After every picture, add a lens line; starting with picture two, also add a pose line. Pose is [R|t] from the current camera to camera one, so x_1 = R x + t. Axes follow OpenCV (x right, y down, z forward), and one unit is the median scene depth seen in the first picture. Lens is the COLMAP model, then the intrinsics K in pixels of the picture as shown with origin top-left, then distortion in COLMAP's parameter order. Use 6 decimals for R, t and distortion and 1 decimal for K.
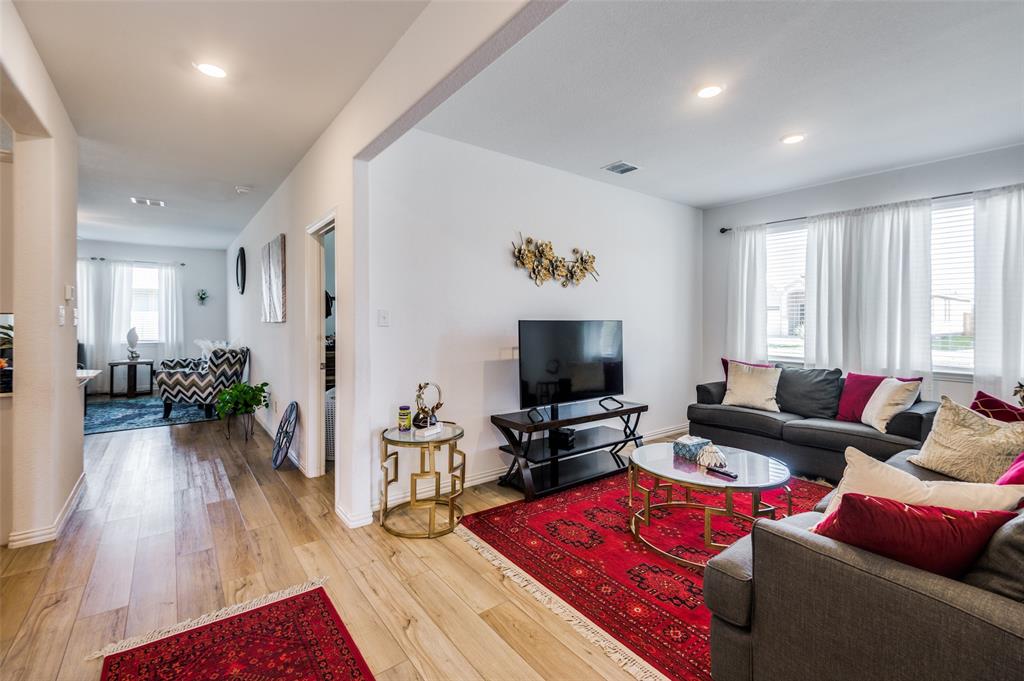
lens RADIAL K [[443.5, 0, 508.8], [0, 443.5, 318.8], [0, 0, 1]] dist [0.002103, -0.000355]
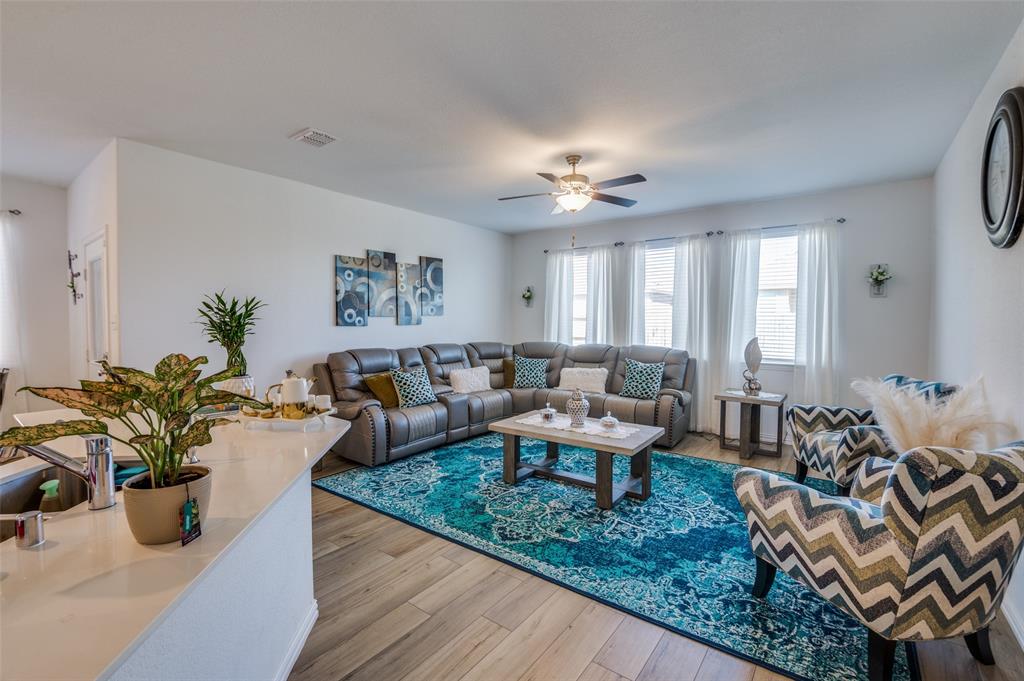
lens RADIAL K [[443.3, 0, 510.3], [0, 443.3, 336.0], [0, 0, 1]] dist [0.002401, -0.009416]
pose [[0.260194, 0.031885, -0.965030, -0.469377], [0.006158, 0.999379, 0.034680, -0.007313], [0.965537, -0.014966, 0.259836, 0.694999]]
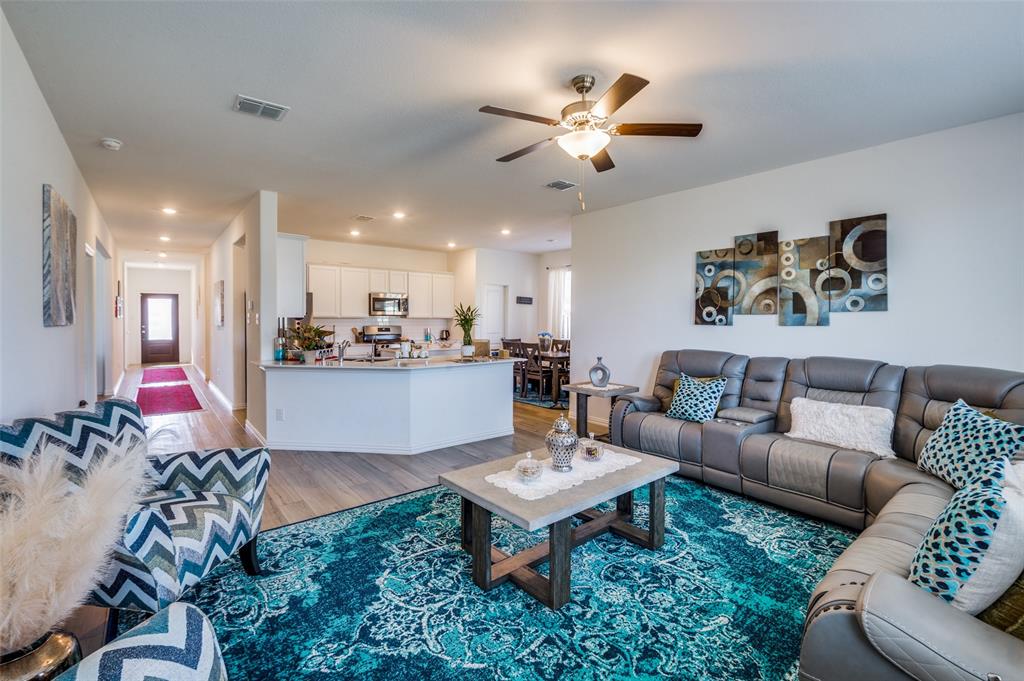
lens RADIAL K [[453.3, 0, 508.5], [0, 453.3, 317.2], [0, 0, 1]] dist [0.000572, -0.009426]
pose [[-0.999848, -0.009035, -0.014930, -0.974324], [-0.008895, 0.999916, -0.009376, -0.002109], [0.015013, -0.009241, -0.999845, 1.383160]]
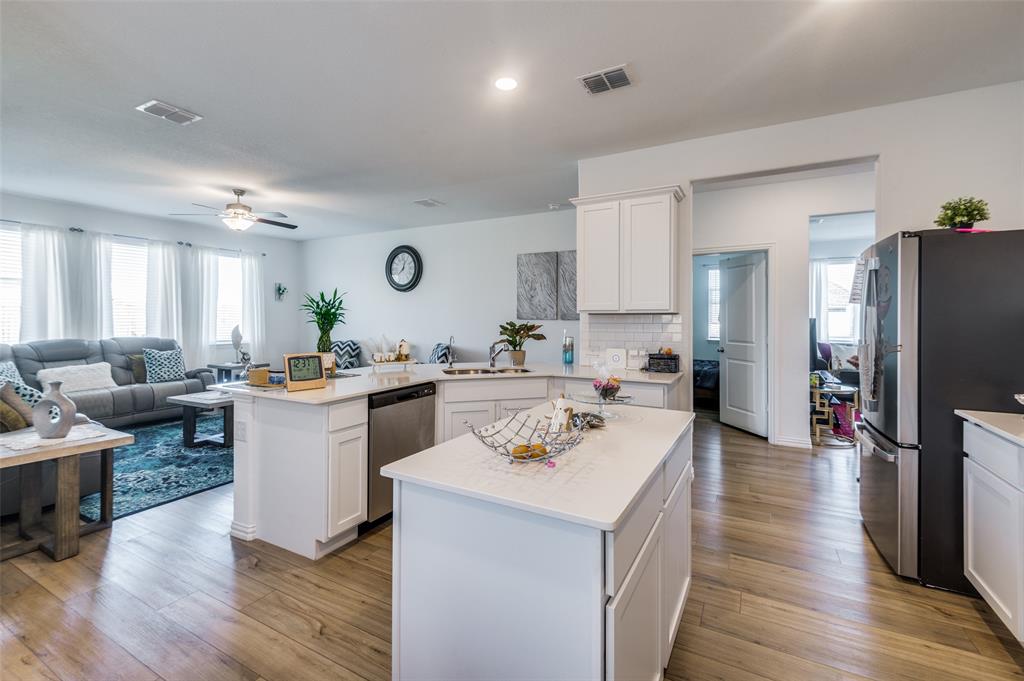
lens RADIAL K [[443.5, 0, 508.8], [0, 443.5, 318.8], [0, 0, 1]] dist [0.002103, -0.000355]
pose [[0.916908, -0.001621, 0.399096, -0.922996], [-0.001928, 0.999962, 0.008490, -0.003282], [-0.399095, -0.008554, 0.916870, -0.016613]]
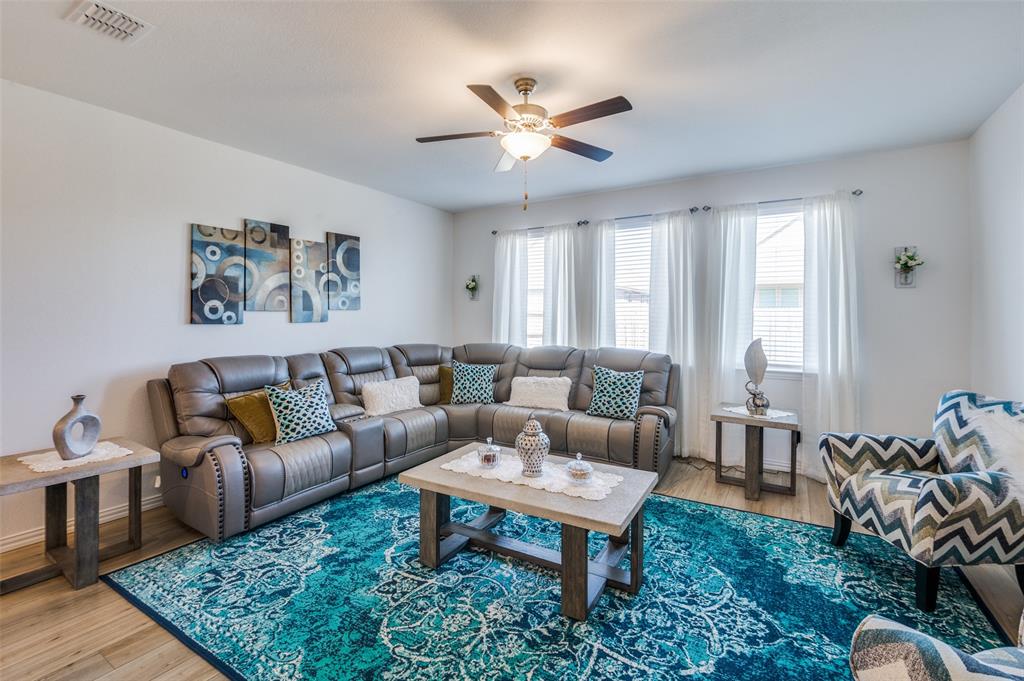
lens RADIAL K [[453.3, 0, 508.5], [0, 453.3, 317.2], [0, 0, 1]] dist [0.000572, -0.009426]
pose [[0.350117, -0.001005, -0.936705, -0.646233], [0.005276, 0.999986, 0.000899, -0.006720], [0.936691, -0.005257, 0.350117, 0.775077]]
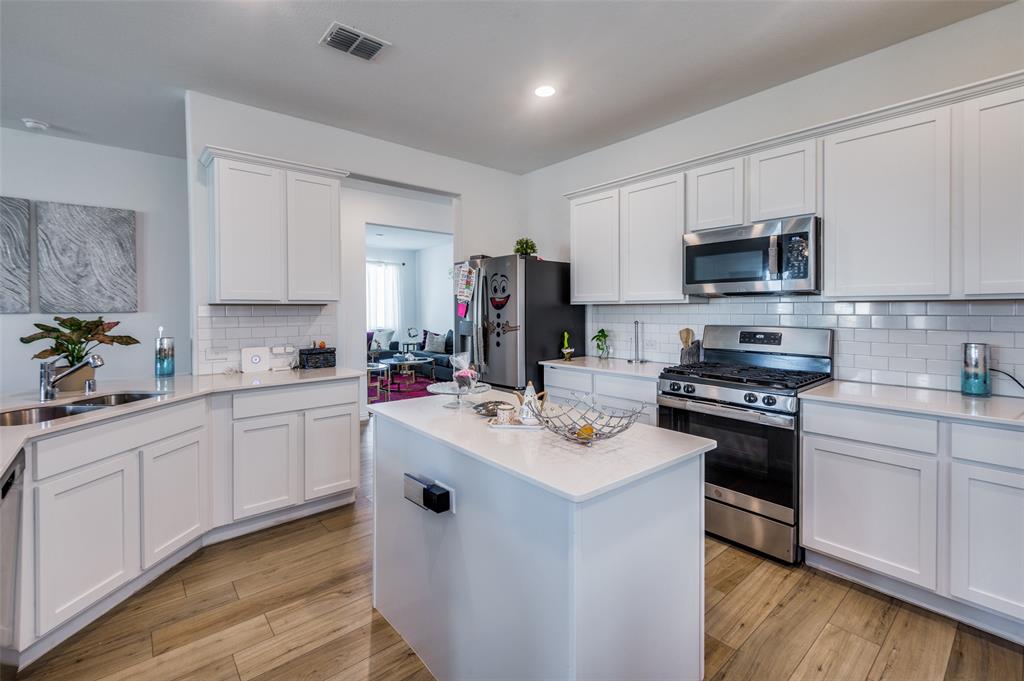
lens RADIAL K [[443.5, 0, 508.8], [0, 443.5, 318.8], [0, 0, 1]] dist [0.002103, -0.000355]
pose [[-0.053076, -0.027133, 0.998222, -1.060013], [-0.004014, 0.999629, 0.026958, -0.003864], [-0.998582, -0.002576, -0.053165, 0.229830]]
